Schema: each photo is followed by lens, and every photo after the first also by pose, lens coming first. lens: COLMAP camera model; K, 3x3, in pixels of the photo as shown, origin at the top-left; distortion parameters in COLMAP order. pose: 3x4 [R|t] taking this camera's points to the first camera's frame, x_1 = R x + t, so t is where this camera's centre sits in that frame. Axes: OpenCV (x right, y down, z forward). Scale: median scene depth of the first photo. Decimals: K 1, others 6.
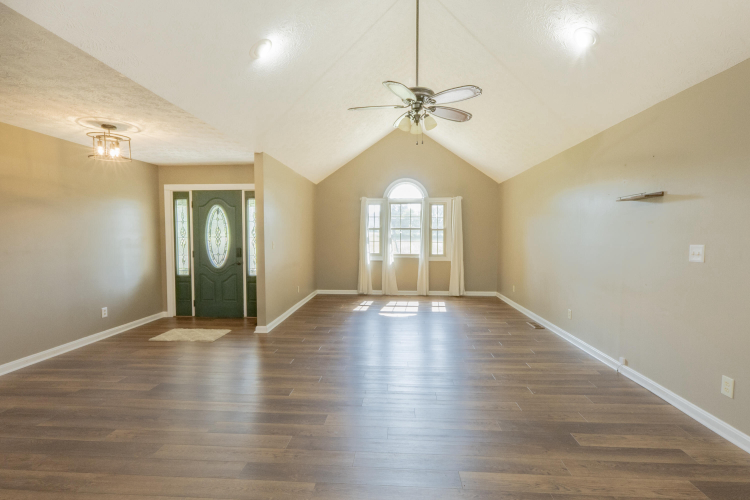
lens RADIAL K [[363.8, 0, 375.0], [0, 363.8, 250.0], [0, 0, 1]] dist [0.005892, 0.001113]
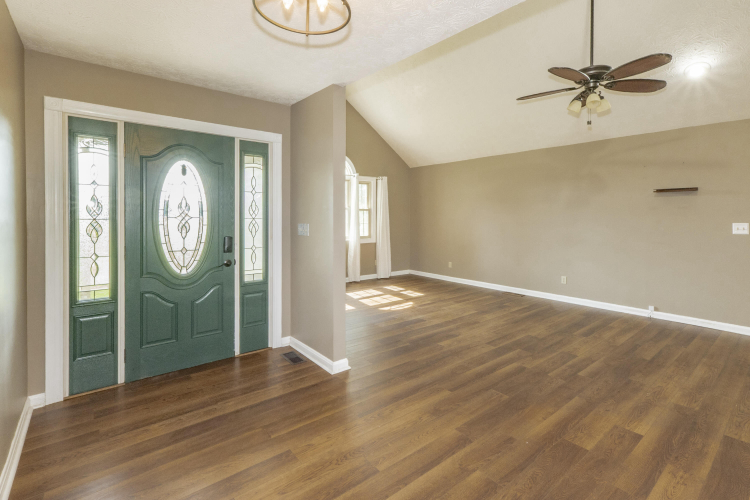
lens RADIAL K [[347.5, 0, 380.9], [0, 347.5, 217.3], [0, 0, 1]] dist [0.003553, 0.000707]
pose [[0.730598, 0.001256, 0.682807, -0.566262], [0.023730, 0.999348, -0.027229, -0.015518], [-0.682395, 0.036096, 0.730091, 0.429177]]
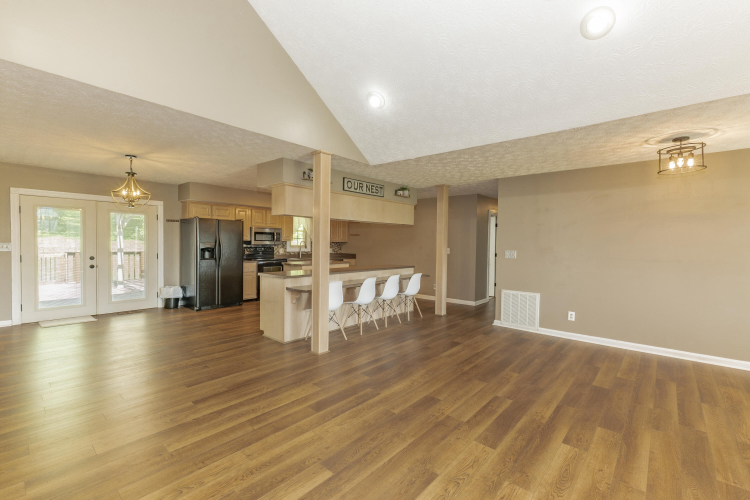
lens RADIAL K [[332.2, 0, 375.0], [0, 332.2, 250.0], [0, 0, 1]] dist [0.000271, 0.000001]
pose [[-0.606377, 0.011186, -0.795099, 0.312649], [-0.043822, 0.997911, 0.047460, -0.025293], [0.793969, 0.063621, -0.604620, 0.561865]]
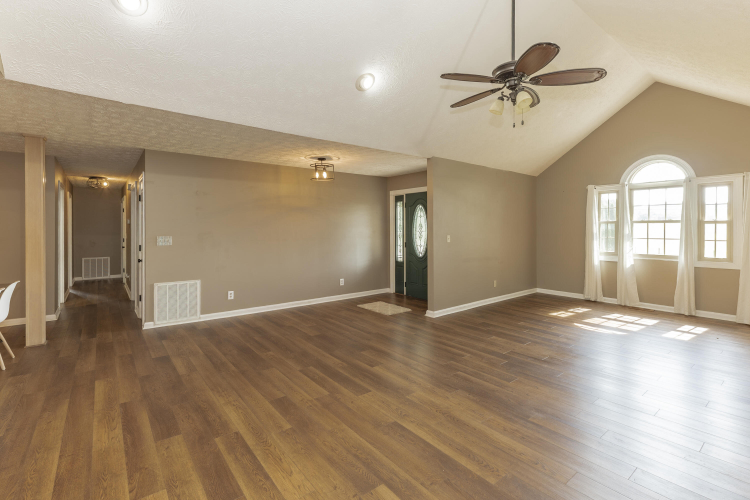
lens RADIAL K [[344.9, 0, 376.6], [0, 344.9, 231.6], [0, 0, 1]] dist [0.003095, 0.000618]
pose [[0.678315, 0.005880, -0.734748, 0.301412], [-0.030748, 0.999319, -0.020389, -0.007078], [0.734128, 0.036422, 0.678034, 0.125284]]
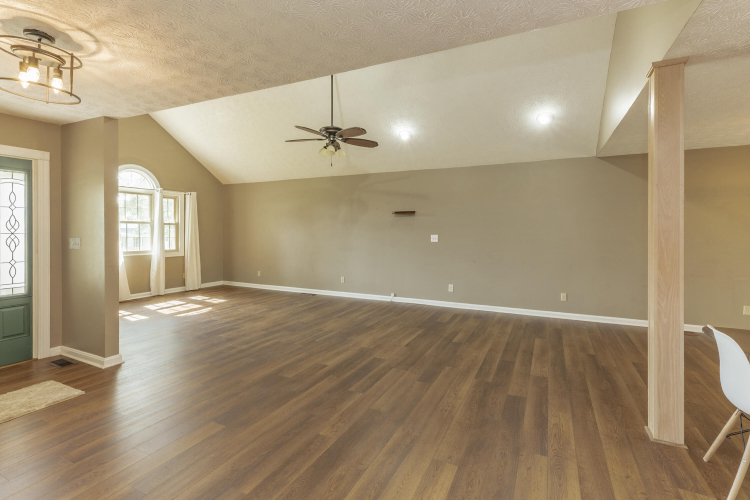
lens RADIAL K [[344.9, 0, 376.6], [0, 344.9, 231.6], [0, 0, 1]] dist [0.003095, 0.000618]
pose [[0.384286, -0.001267, 0.923213, -0.628561], [0.033463, 0.999361, -0.012558, -0.009187], [-0.922608, 0.035719, 0.384083, 0.208967]]
